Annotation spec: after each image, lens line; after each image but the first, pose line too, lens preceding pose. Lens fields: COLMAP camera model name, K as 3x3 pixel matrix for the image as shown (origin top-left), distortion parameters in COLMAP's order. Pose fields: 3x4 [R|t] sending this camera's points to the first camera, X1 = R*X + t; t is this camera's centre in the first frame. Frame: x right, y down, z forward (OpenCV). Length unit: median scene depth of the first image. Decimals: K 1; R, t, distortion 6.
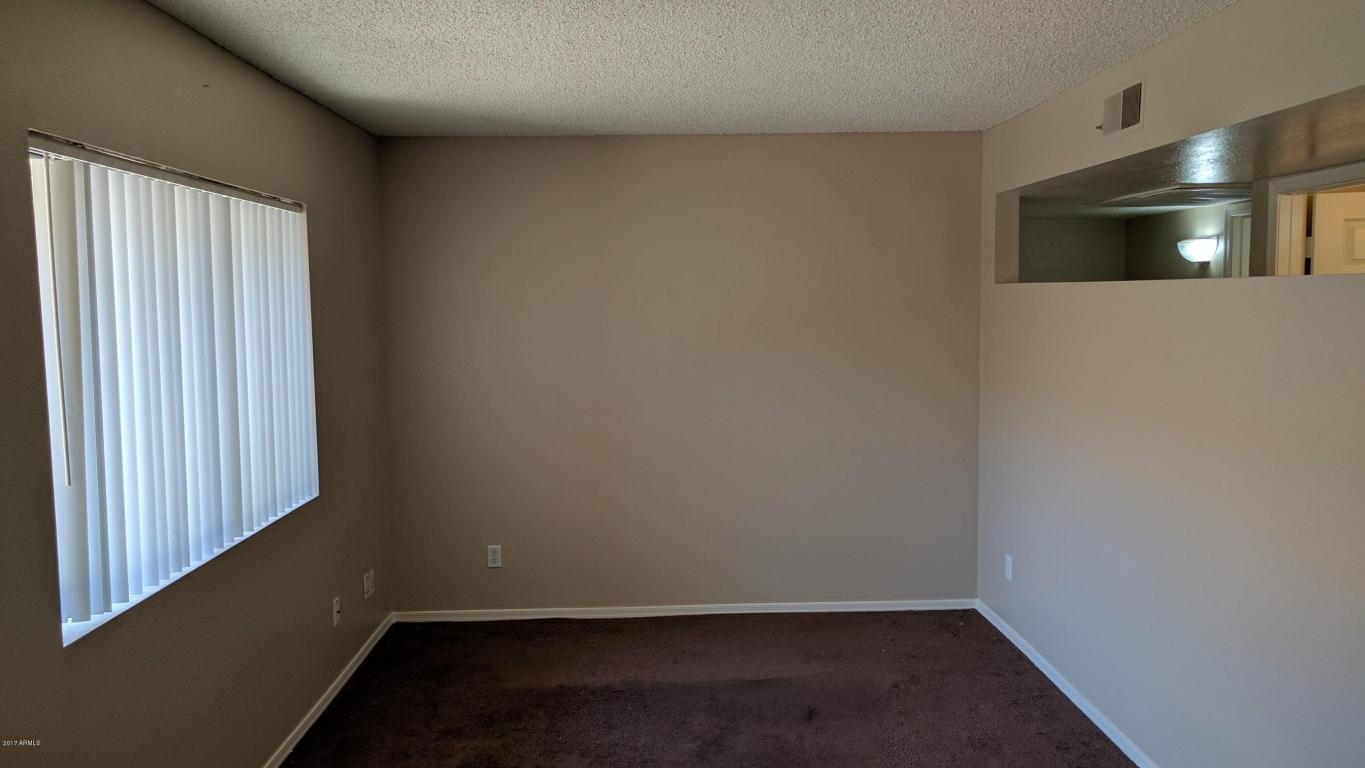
lens RADIAL K [[1047.7, 0, 685.3], [0, 1047.7, 383.7], [0, 0, 1]] dist [0.005797, -0.000911]
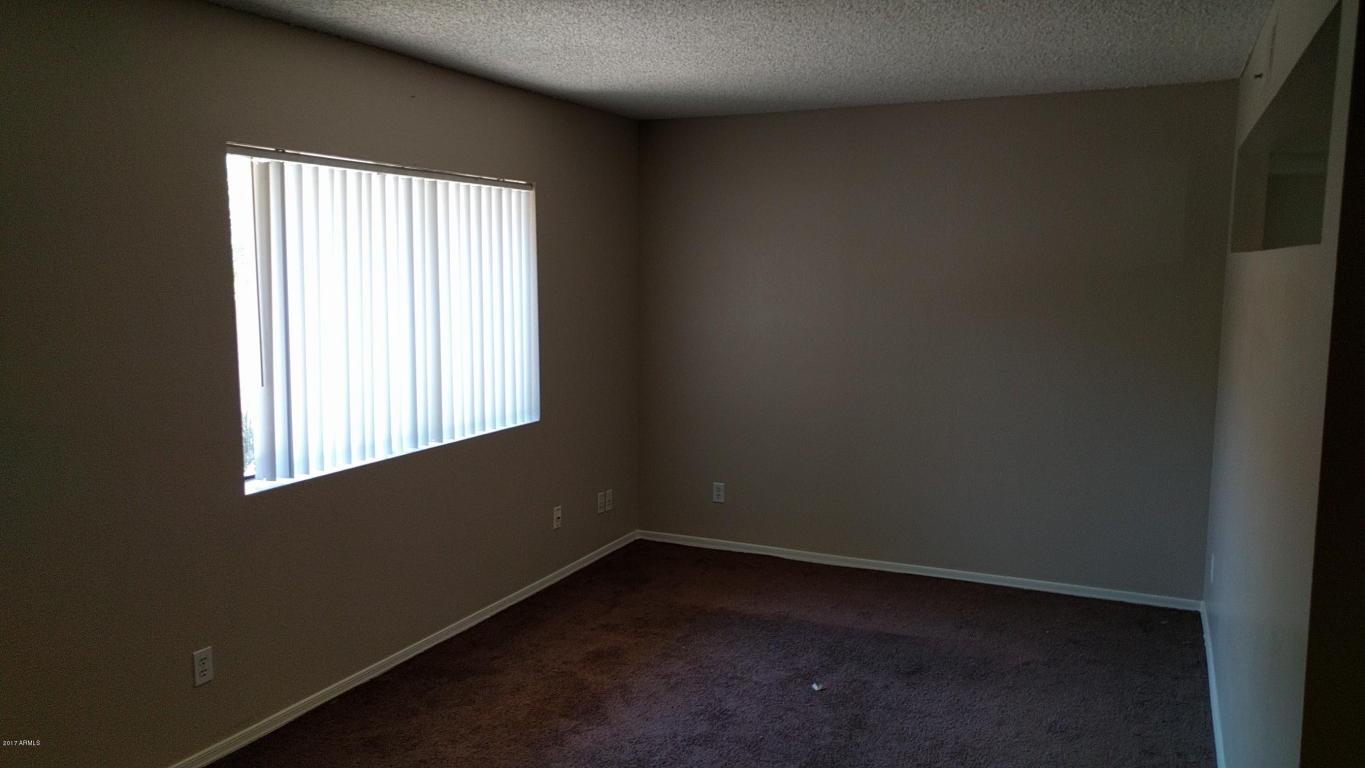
lens RADIAL K [[1047.7, 0, 687.8], [0, 1047.7, 380.8], [0, 0, 1]] dist [0.005797, -0.000911]
pose [[0.886329, 0.064646, -0.458522, 0.353567], [-0.050115, 0.997782, 0.043803, -0.002525], [0.460337, -0.015845, 0.887603, -0.010401]]
